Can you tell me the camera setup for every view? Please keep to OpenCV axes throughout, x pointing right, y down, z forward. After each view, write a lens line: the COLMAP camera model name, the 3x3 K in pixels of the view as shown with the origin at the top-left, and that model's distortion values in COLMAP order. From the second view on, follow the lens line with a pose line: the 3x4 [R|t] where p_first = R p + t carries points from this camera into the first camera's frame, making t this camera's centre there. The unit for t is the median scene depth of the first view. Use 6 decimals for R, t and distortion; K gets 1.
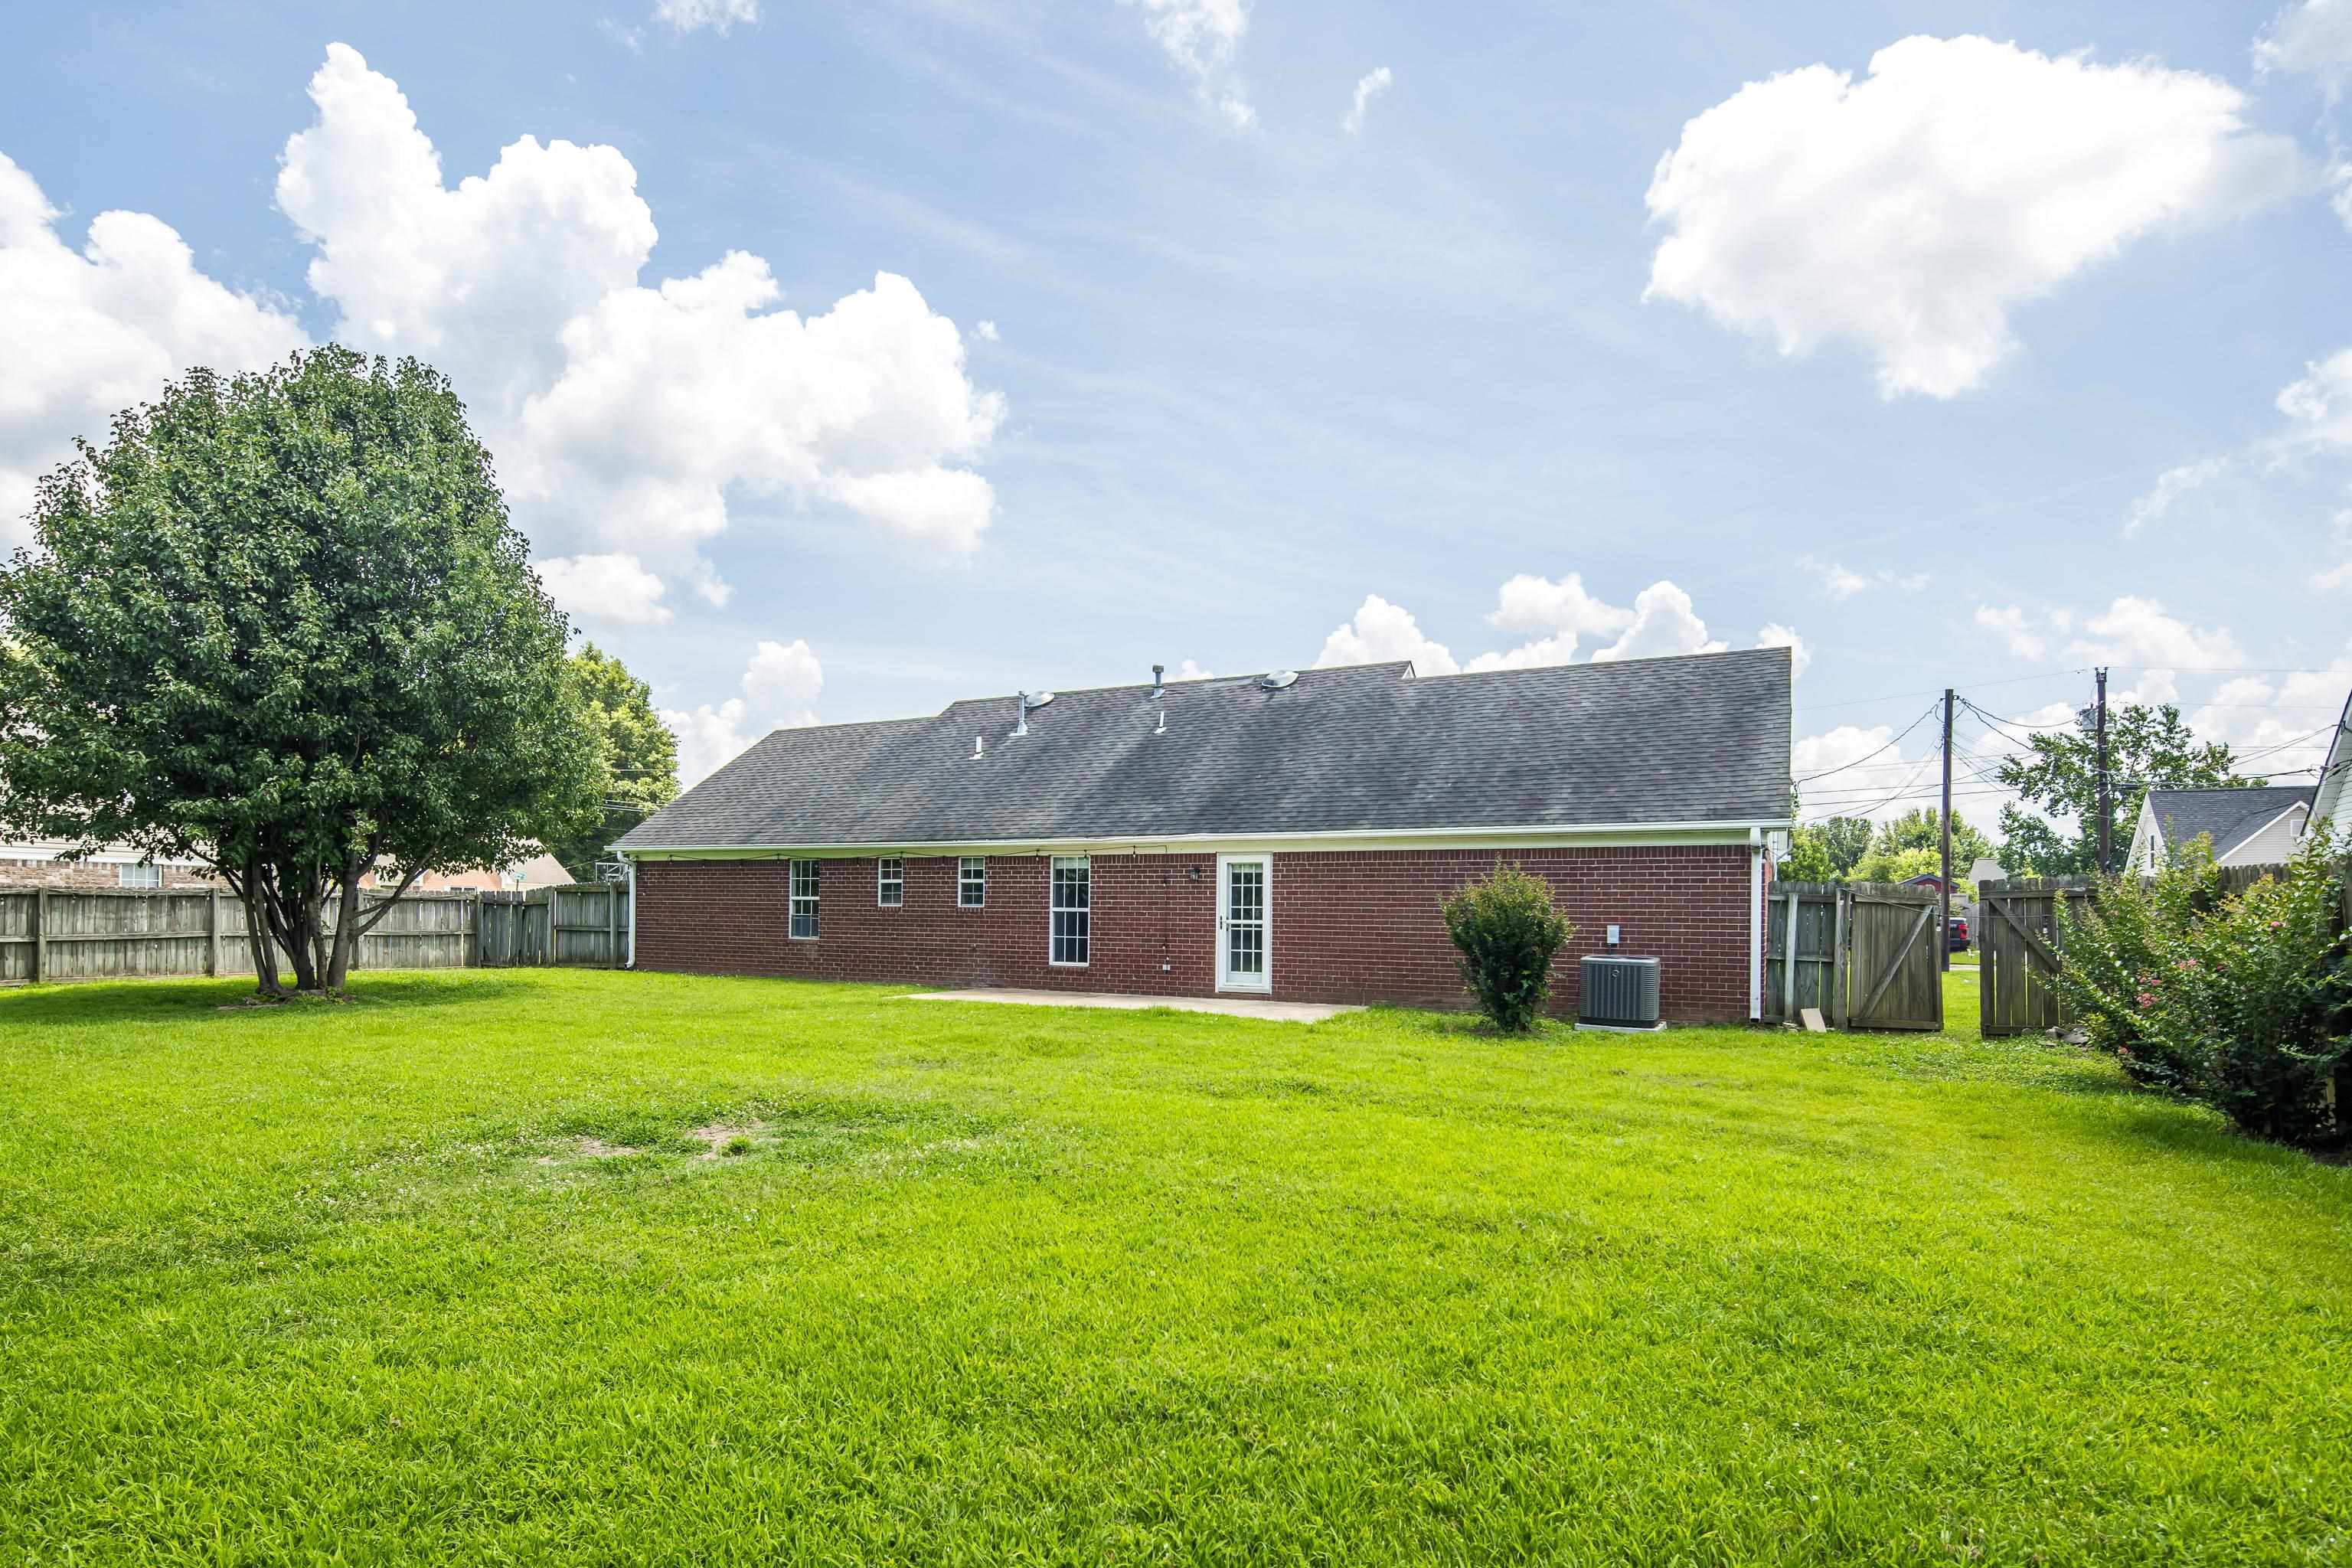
lens RADIAL K [[1181.7, 0, 1172.8], [0, 1181.7, 858.2], [0, 0, 1]] dist [-0.000426, -0.000425]
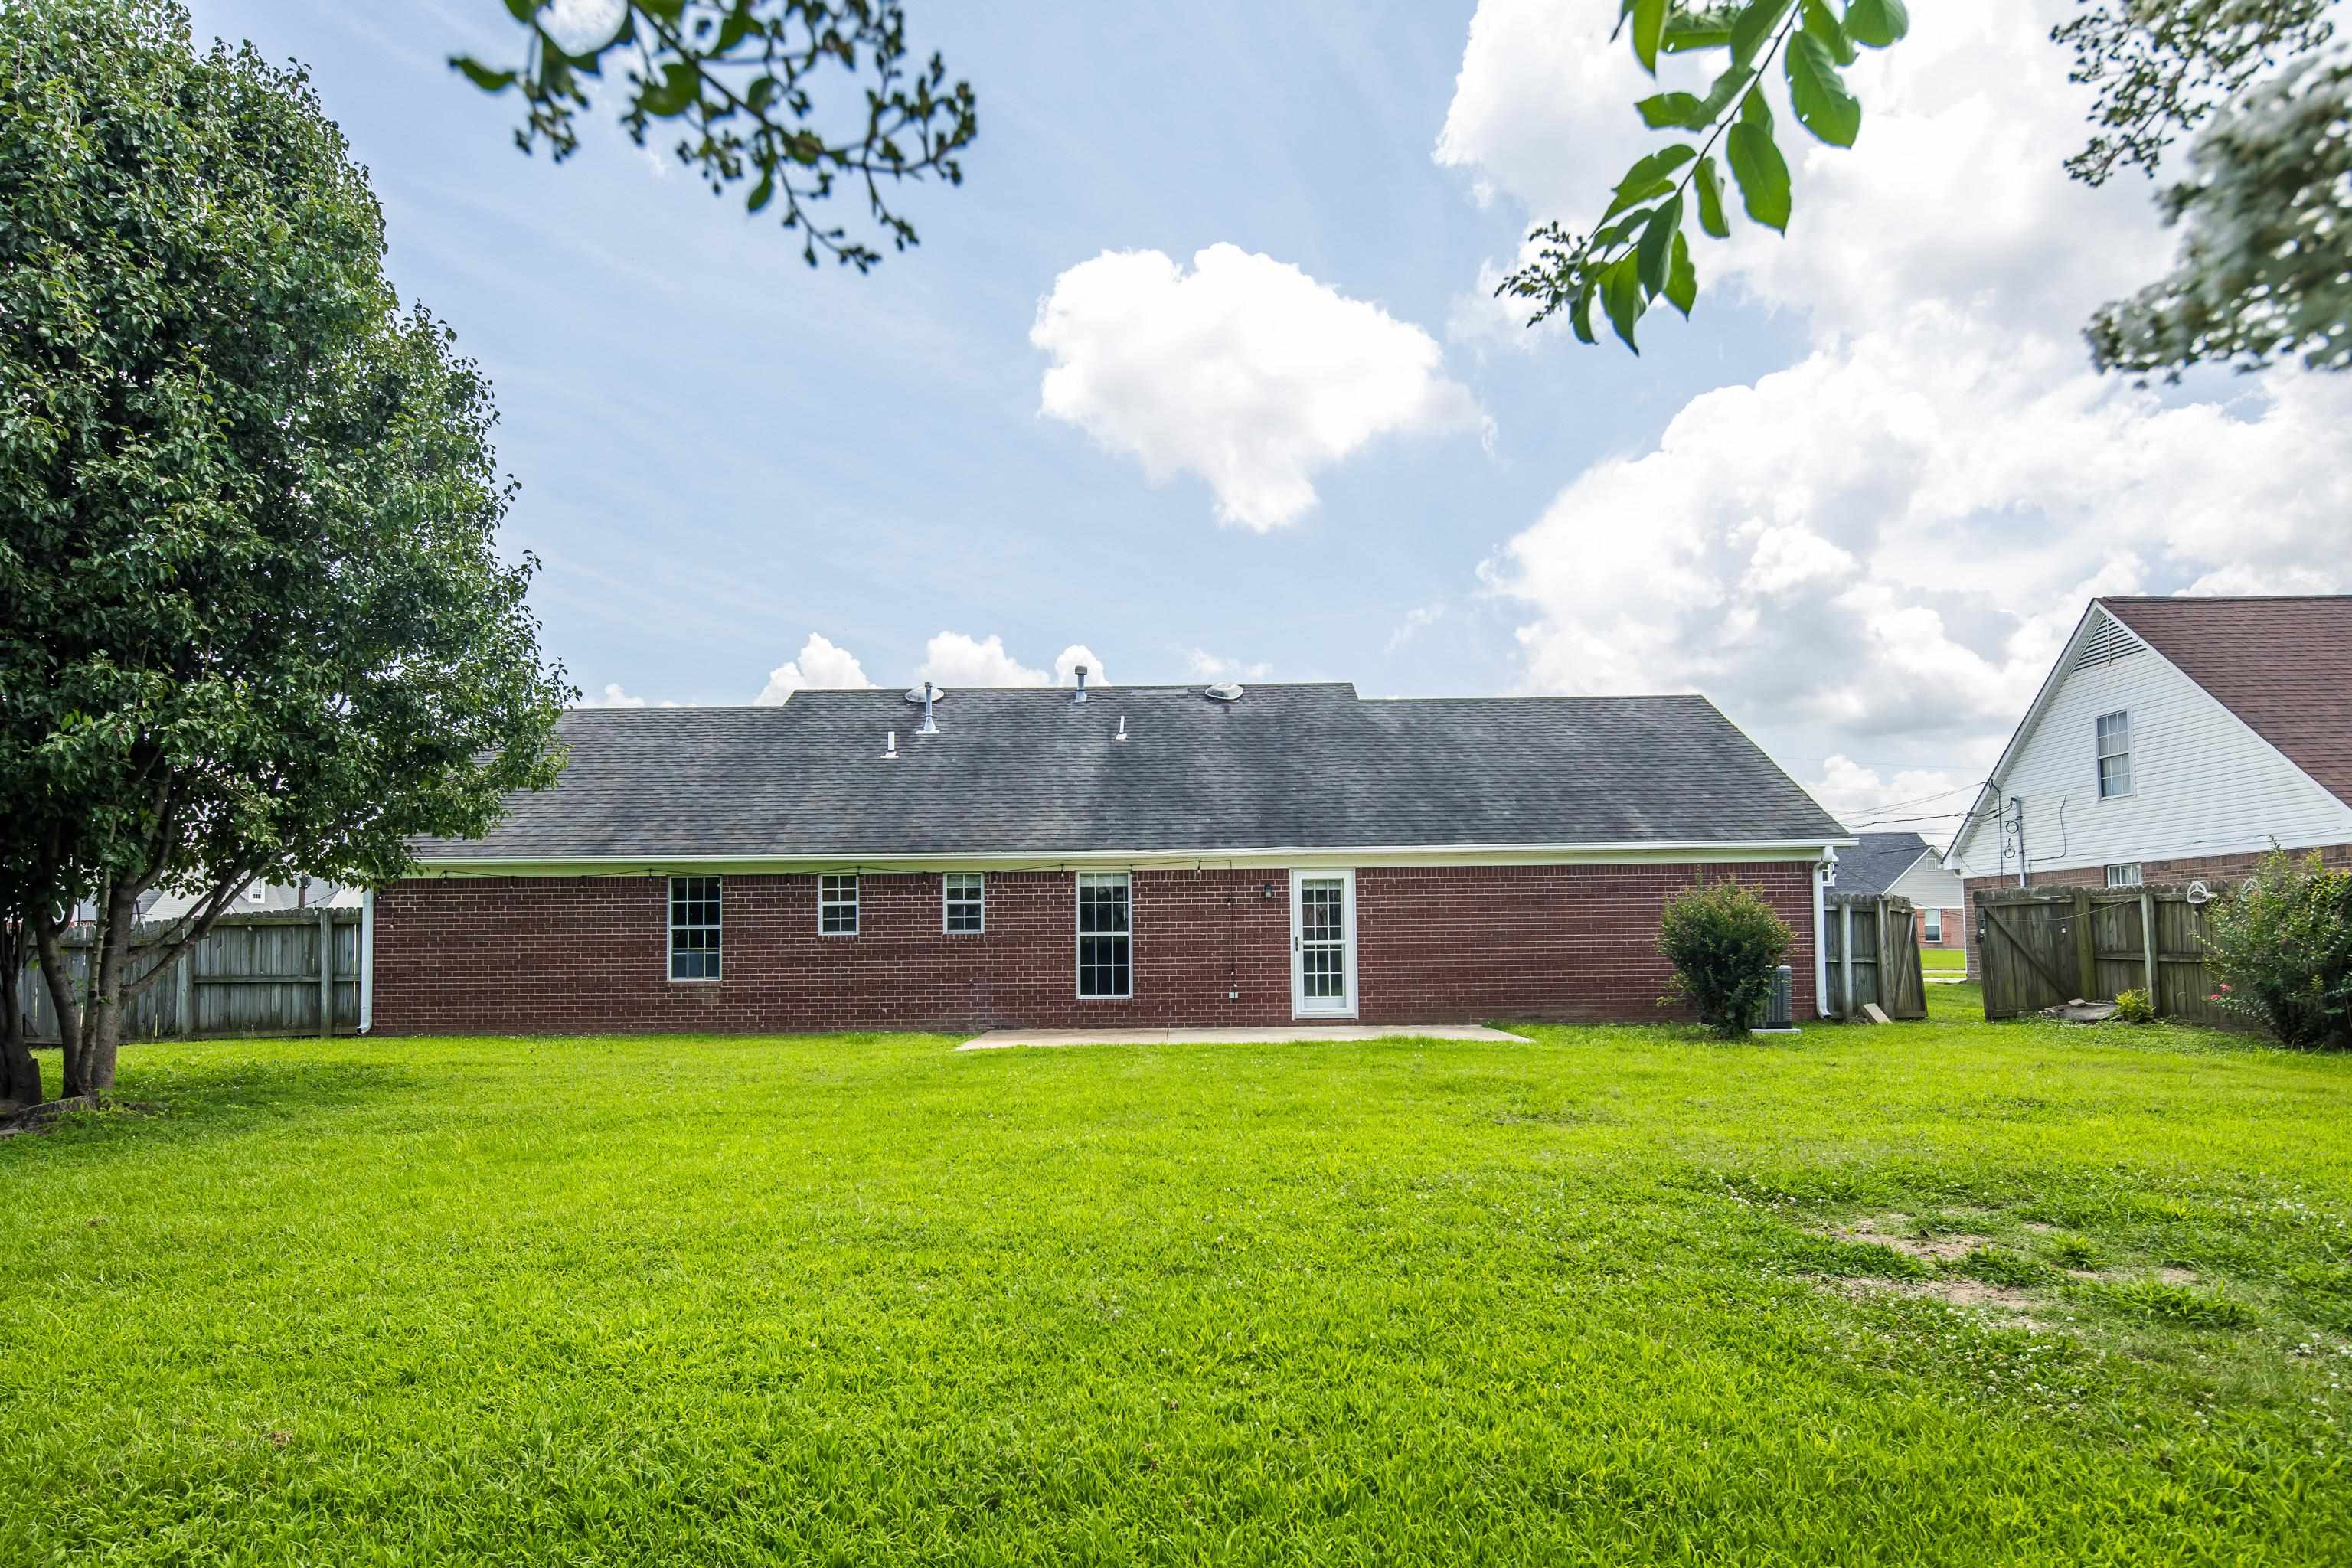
lens RADIAL K [[1119.3, 0, 1185.0], [0, 1119.3, 878.6], [0, 0, 1]] dist [-0.000584, -0.000160]
pose [[0.895184, 0.003837, 0.445681, -0.424964], [0.001521, 0.999931, -0.011664, 0.013561], [-0.445695, 0.011119, 0.895116, 0.254896]]
